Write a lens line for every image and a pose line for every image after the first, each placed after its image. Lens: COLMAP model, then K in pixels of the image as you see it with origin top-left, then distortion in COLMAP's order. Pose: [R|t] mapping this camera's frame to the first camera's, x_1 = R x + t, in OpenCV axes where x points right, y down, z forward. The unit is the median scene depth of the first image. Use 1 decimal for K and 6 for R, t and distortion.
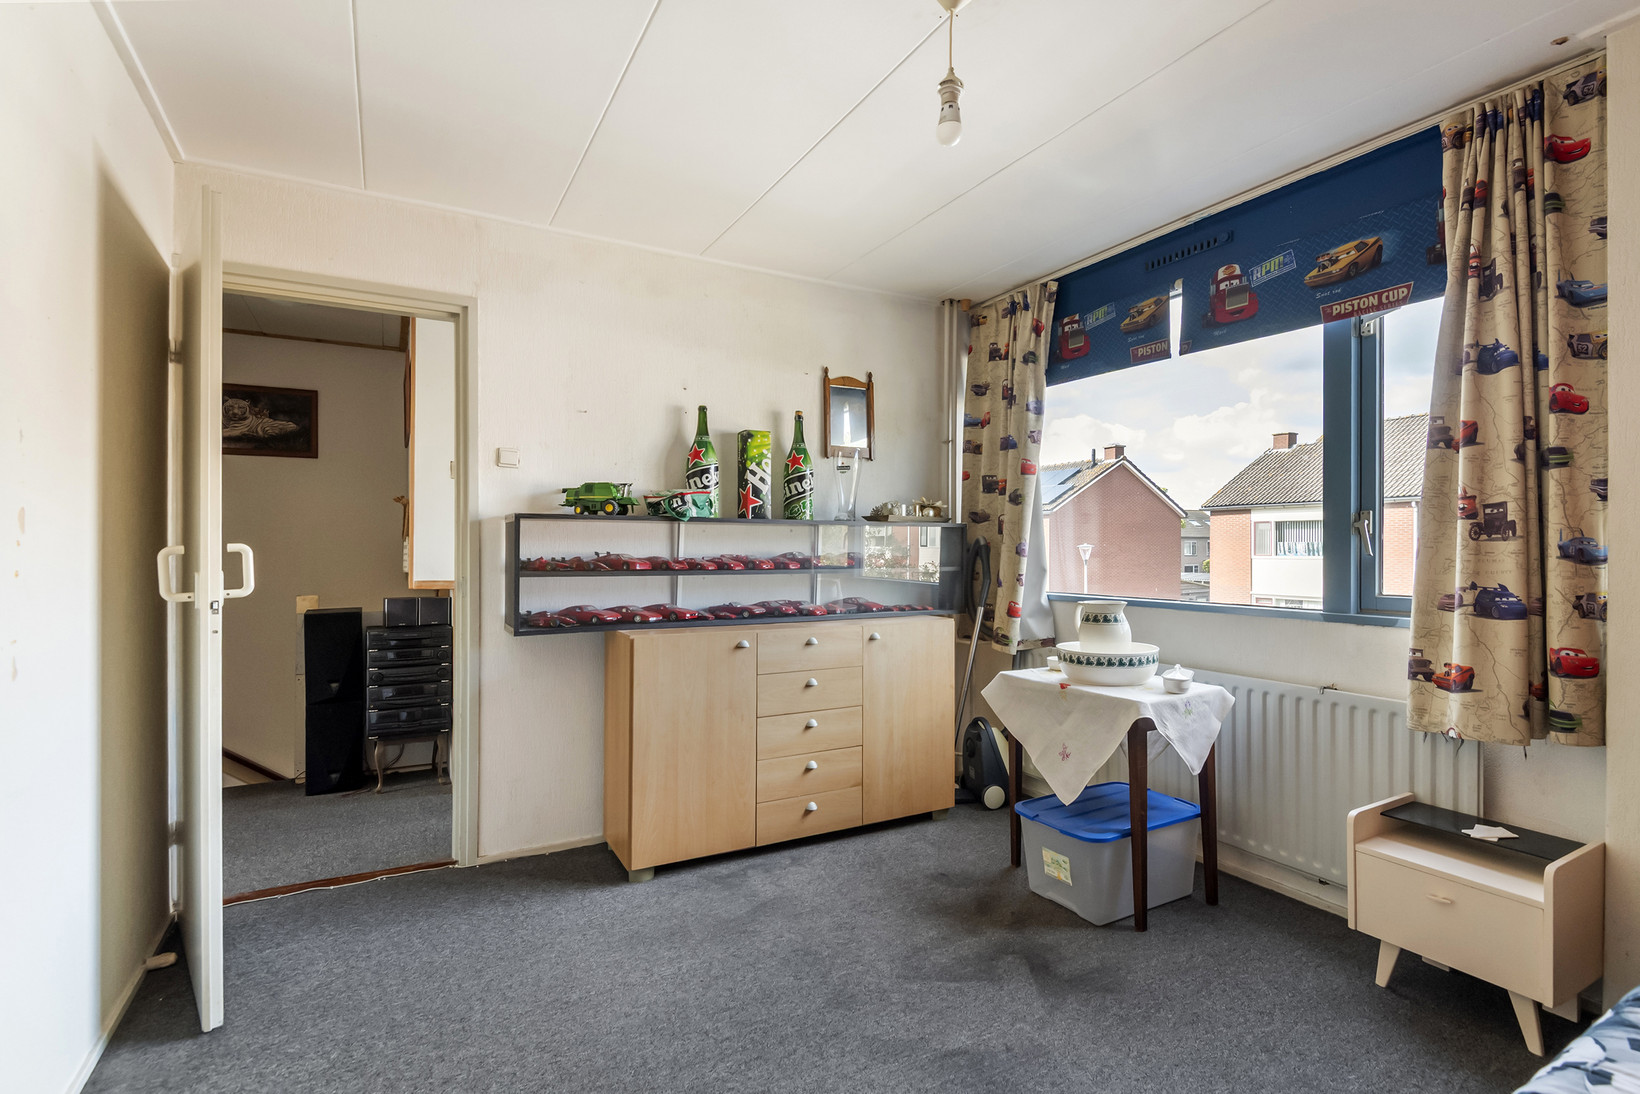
lens RADIAL K [[762.4, 0, 820.0], [0, 762.4, 547.0], [0, 0, 1]] dist [0.000866, -0.000511]
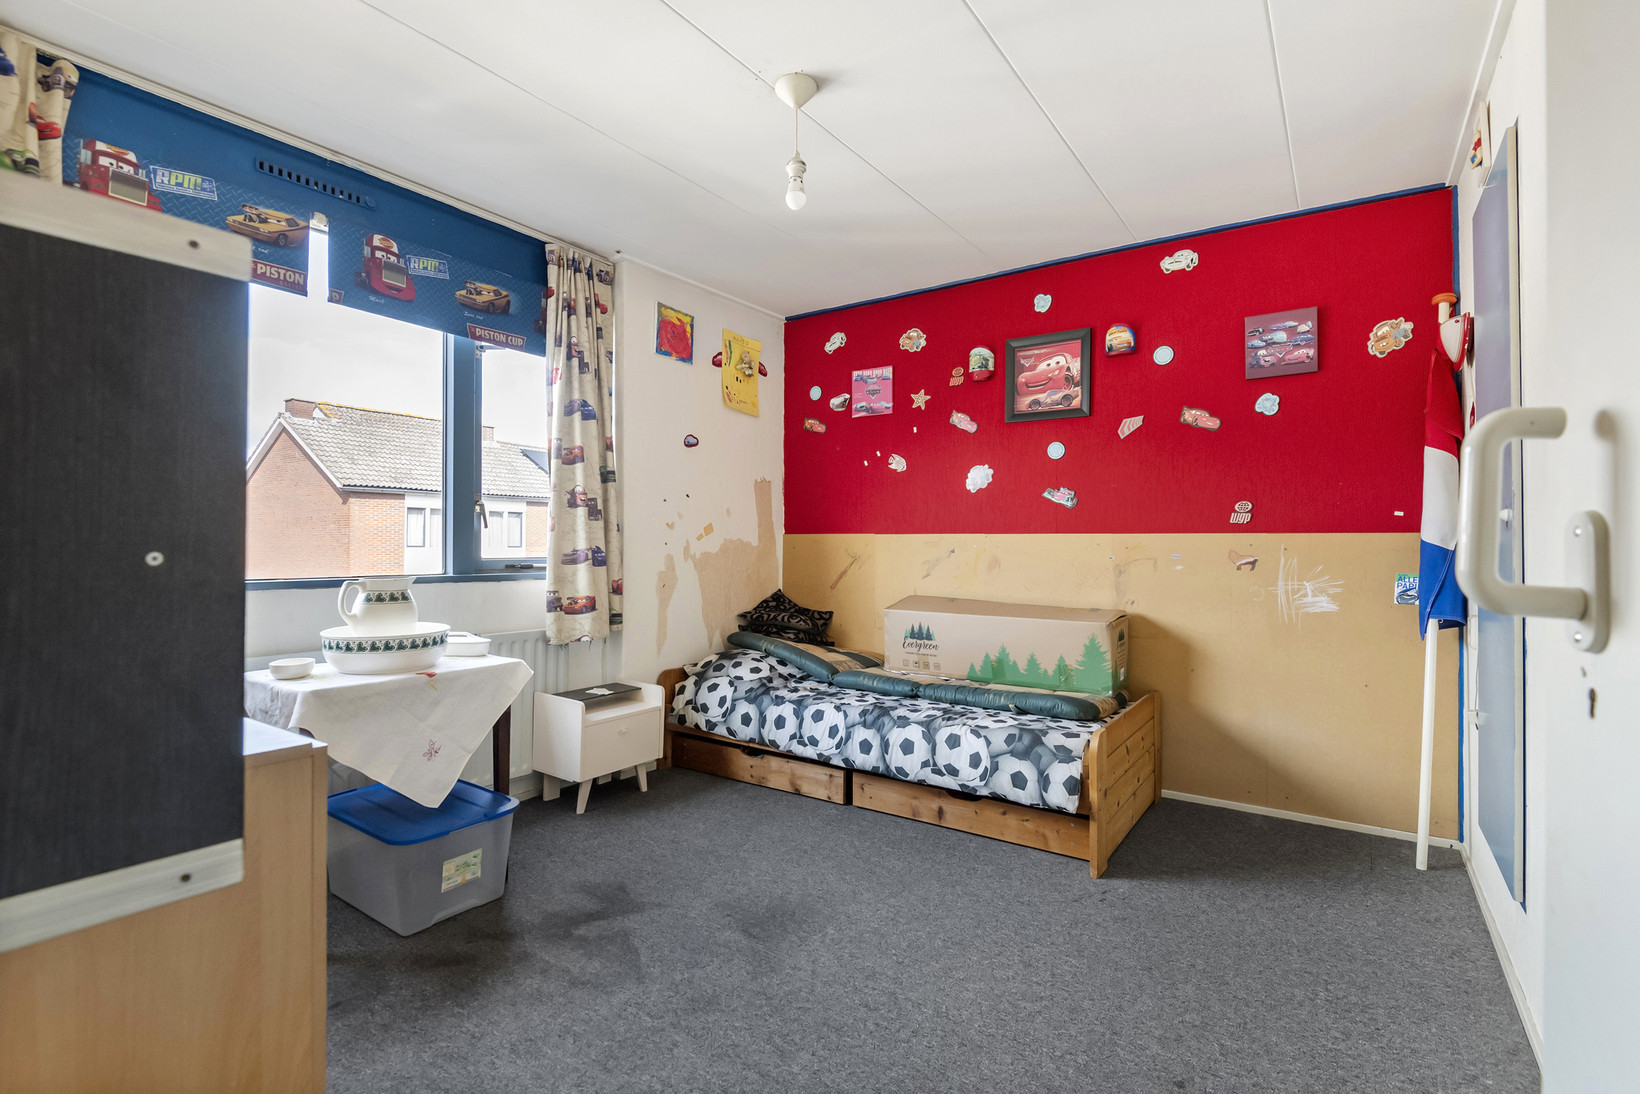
lens RADIAL K [[762.4, 0, 820.0], [0, 762.4, 547.0], [0, 0, 1]] dist [0.000866, -0.000511]
pose [[-0.438759, -0.002694, 0.898601, -0.758183], [-0.003901, 0.999992, 0.001093, 0.041635], [-0.898596, -0.003026, -0.438766, 1.140214]]
